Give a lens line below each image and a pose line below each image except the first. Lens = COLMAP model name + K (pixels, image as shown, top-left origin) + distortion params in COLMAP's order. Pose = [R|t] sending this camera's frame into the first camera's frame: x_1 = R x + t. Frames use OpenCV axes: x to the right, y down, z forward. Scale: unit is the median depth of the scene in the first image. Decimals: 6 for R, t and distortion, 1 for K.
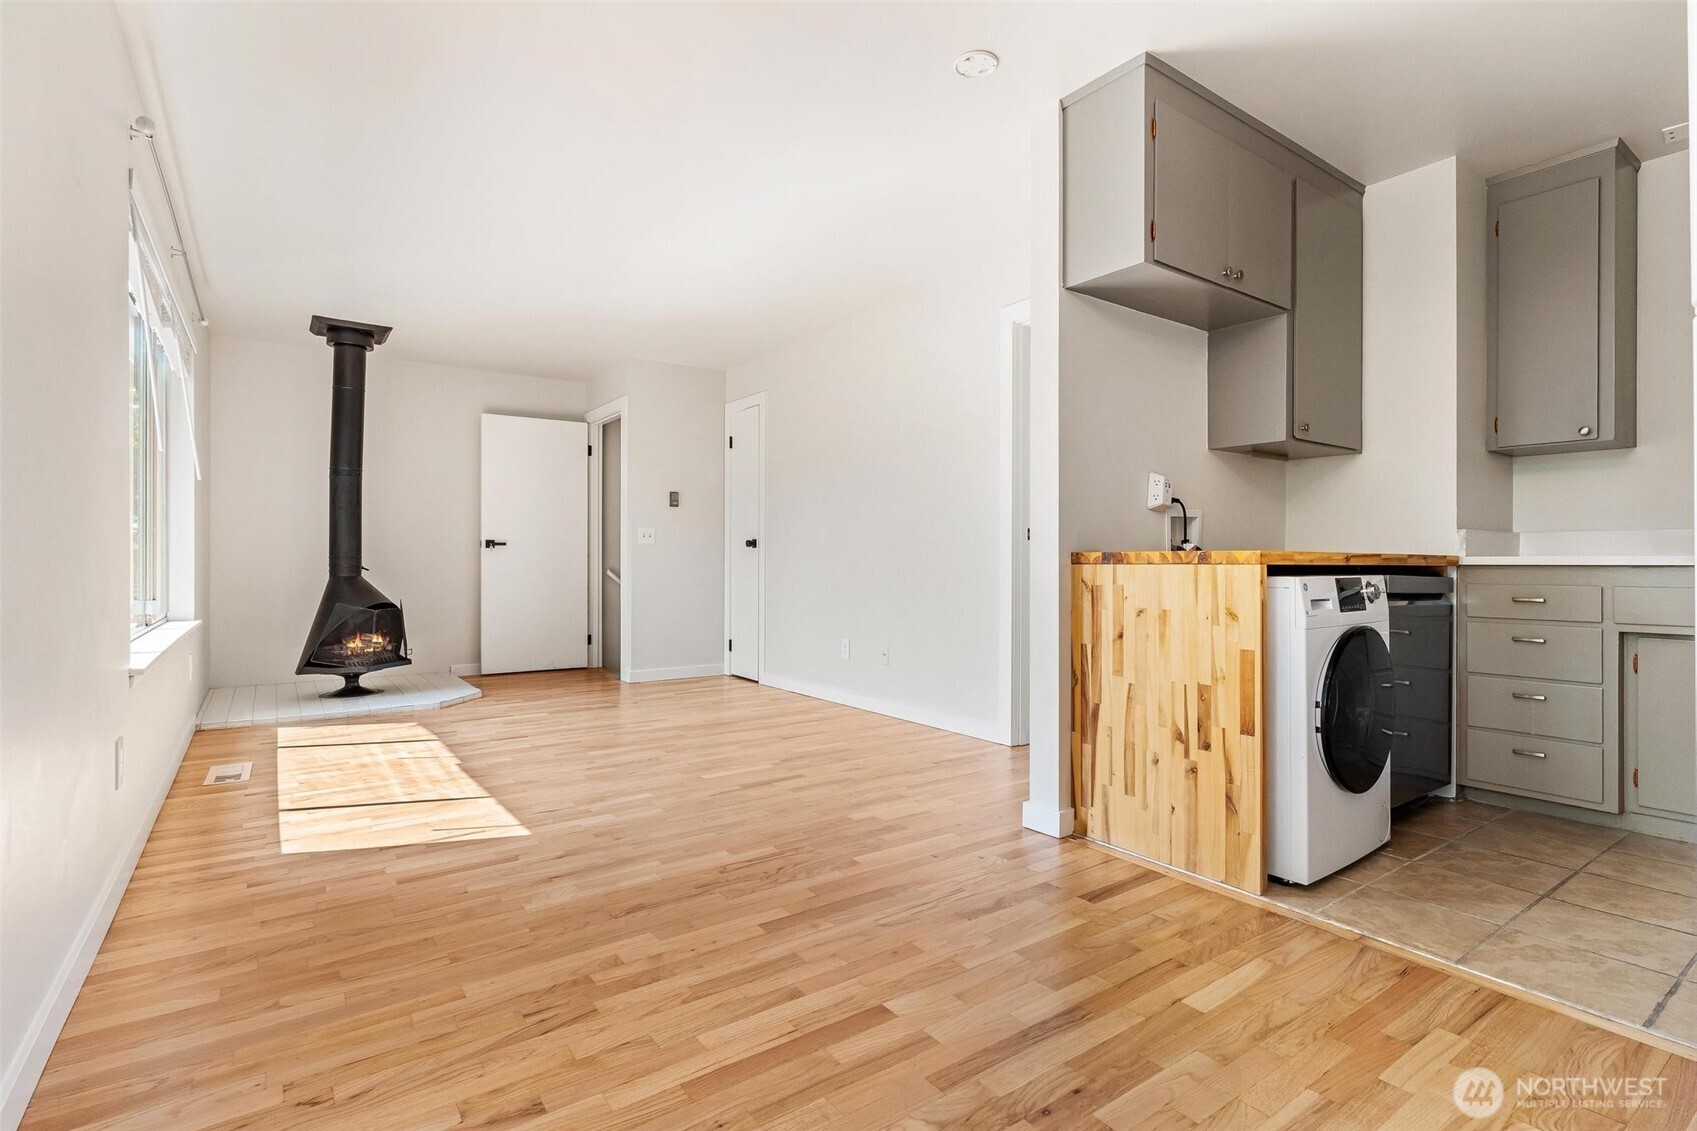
lens RADIAL K [[819.8, 0, 859.0], [0, 819.8, 556.2], [0, 0, 1]] dist [-0.006008, 0.000202]
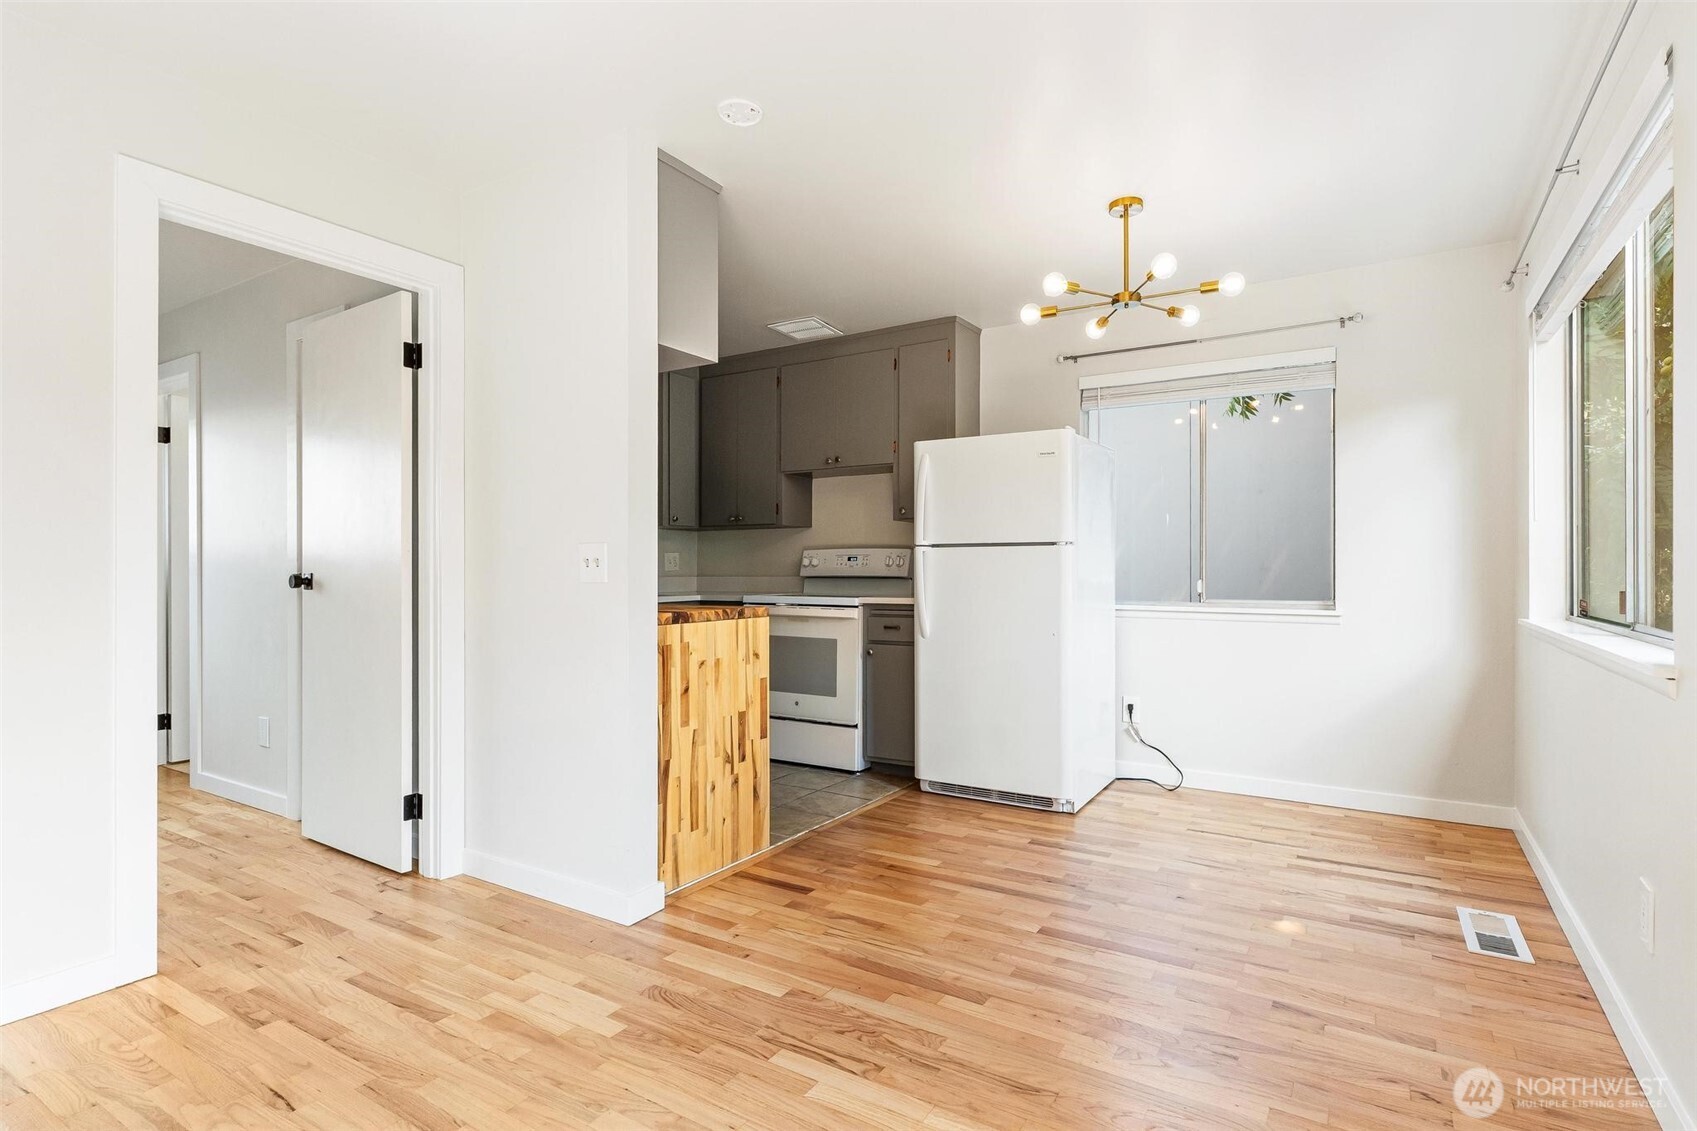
lens RADIAL K [[819.8, 0, 886.4], [0, 819.8, 575.8], [0, 0, 1]] dist [-0.006008, 0.000202]
pose [[-0.393065, -0.008876, 0.919468, -0.838420], [-0.004611, 0.999960, 0.007682, -0.066858], [-0.919499, -0.001220, -0.393091, 1.270742]]
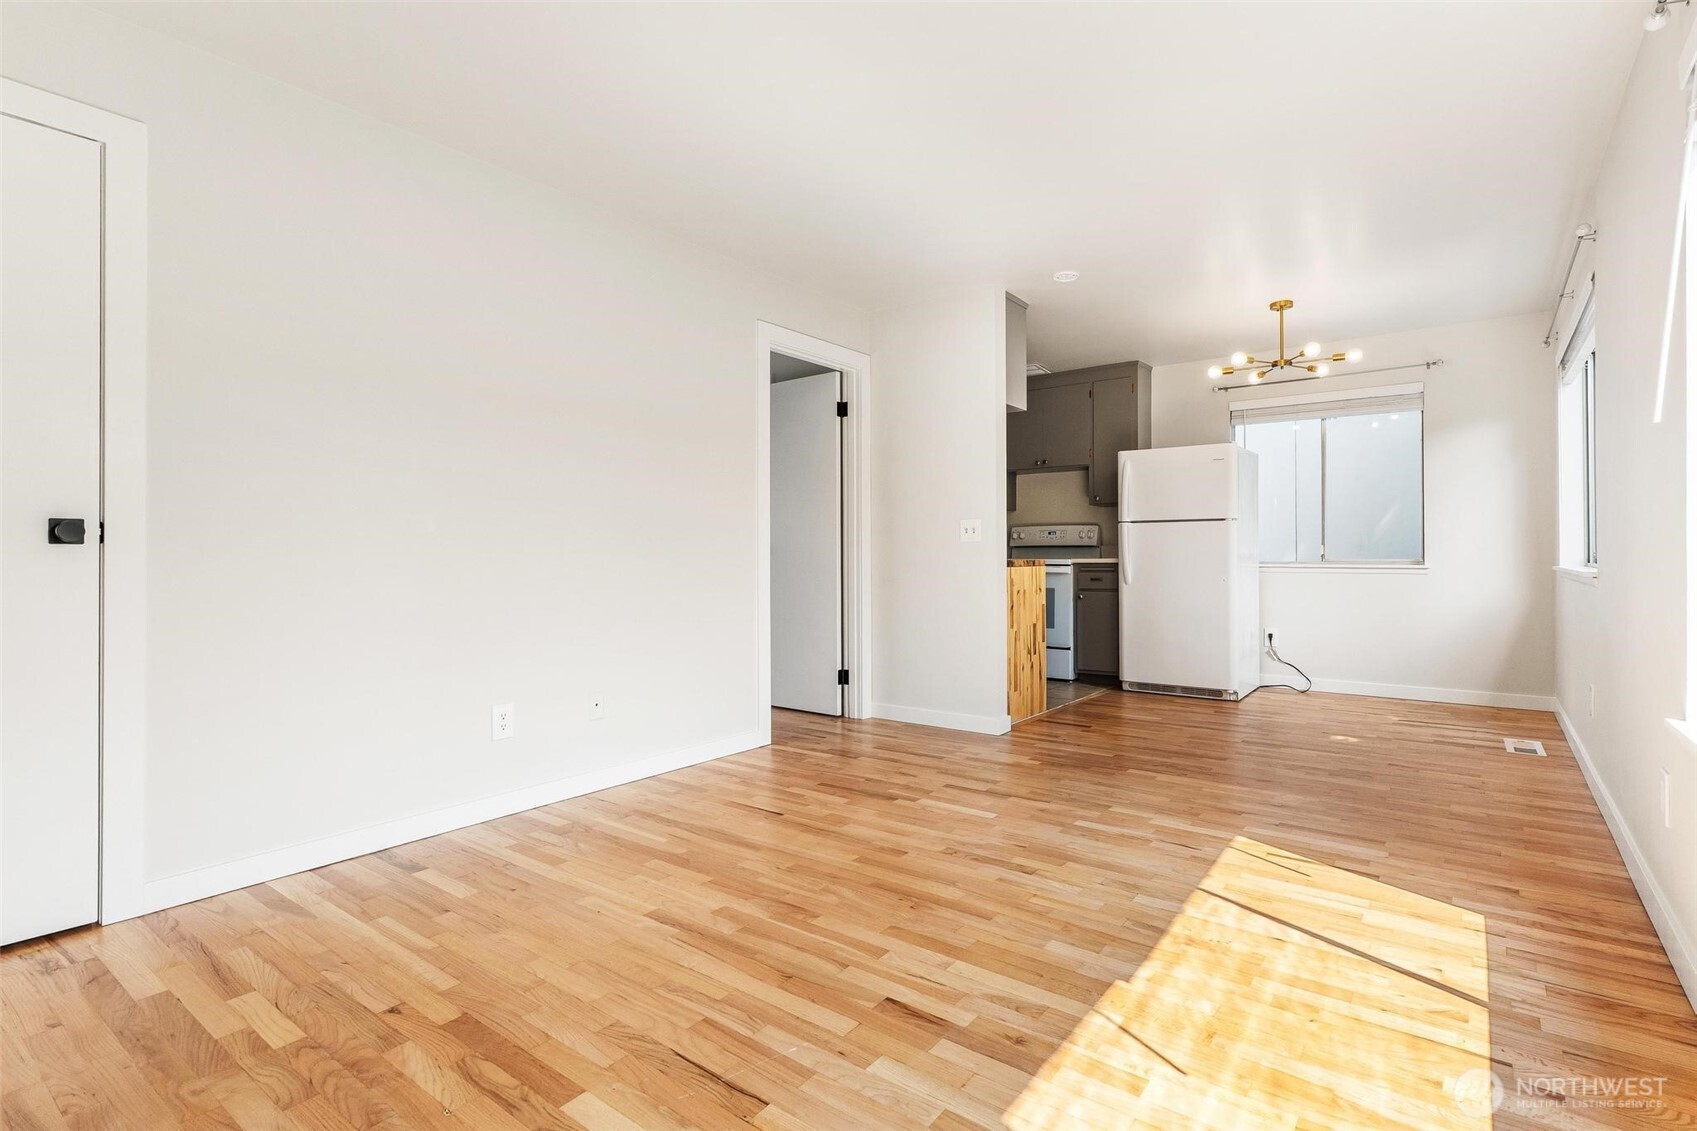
lens RADIAL K [[819.8, 0, 859.4], [0, 819.8, 556.0], [0, 0, 1]] dist [-0.006008, 0.000202]
pose [[-0.295267, -0.002336, 0.955412, -1.418265], [-0.002536, 0.999995, 0.001661, -0.017497], [-0.955411, -0.001933, -0.295271, 2.002825]]
